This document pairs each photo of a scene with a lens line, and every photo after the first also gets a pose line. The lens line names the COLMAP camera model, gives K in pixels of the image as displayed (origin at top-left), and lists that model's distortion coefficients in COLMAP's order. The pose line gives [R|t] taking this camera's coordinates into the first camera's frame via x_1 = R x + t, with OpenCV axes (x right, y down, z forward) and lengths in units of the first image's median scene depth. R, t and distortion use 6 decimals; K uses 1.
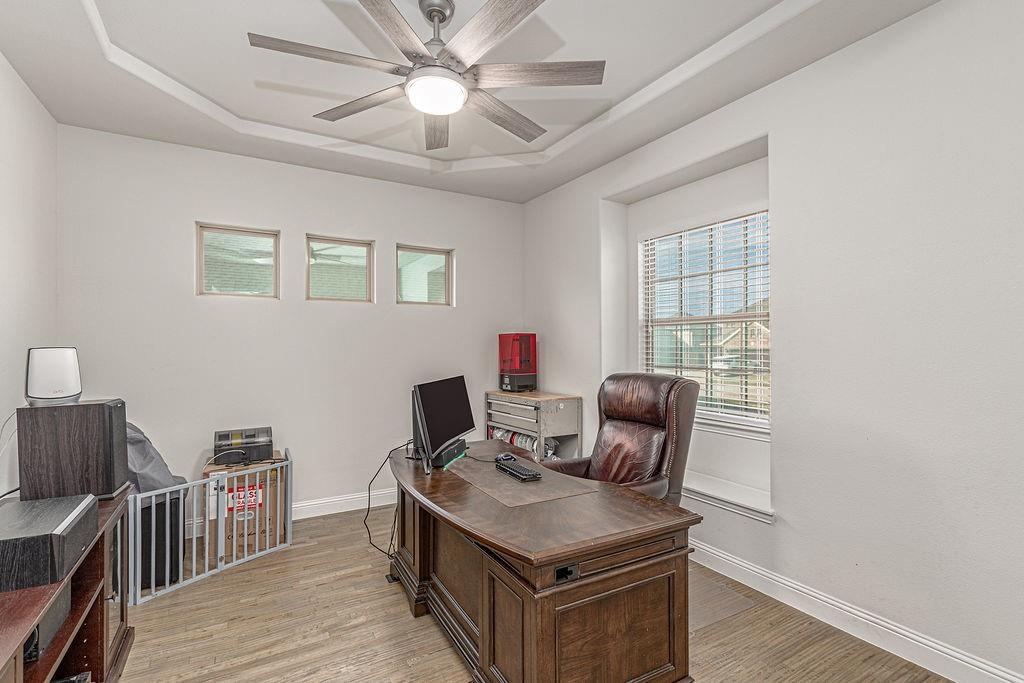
lens RADIAL K [[470.6, 0, 509.8], [0, 470.6, 341.3], [0, 0, 1]] dist [-0.004725, -0.000917]
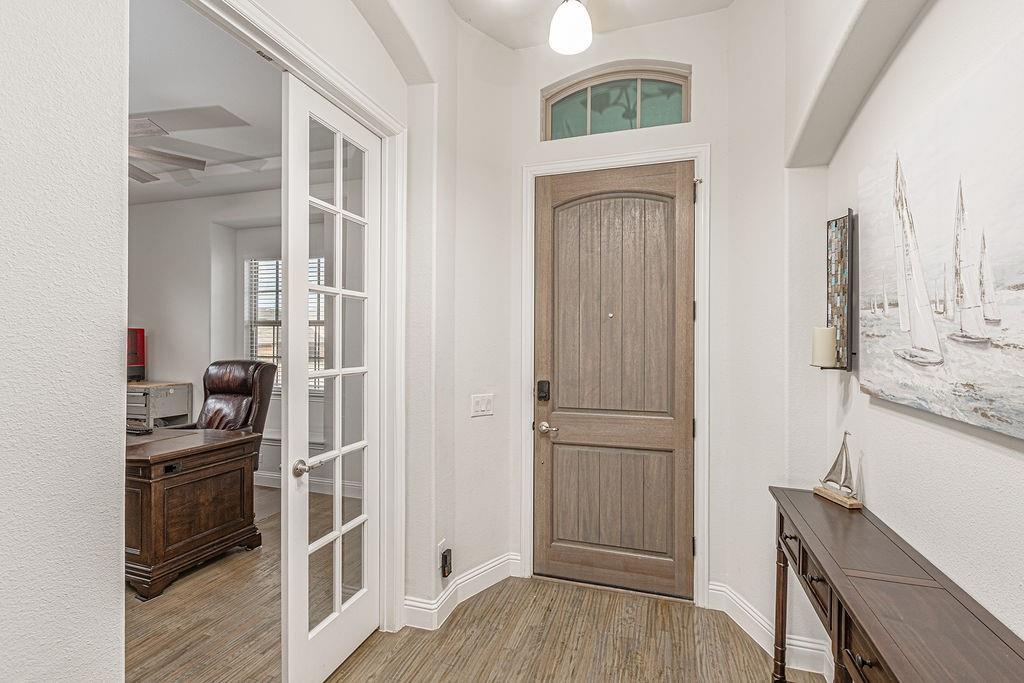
lens RADIAL K [[470.6, 0, 498.8], [0, 470.6, 339.1], [0, 0, 1]] dist [-0.004725, -0.000917]
pose [[0.755779, 0.010139, 0.654748, -0.058597], [-0.014285, 0.999897, 0.001005, -0.008774], [-0.654671, -0.010113, 0.755846, -0.600796]]
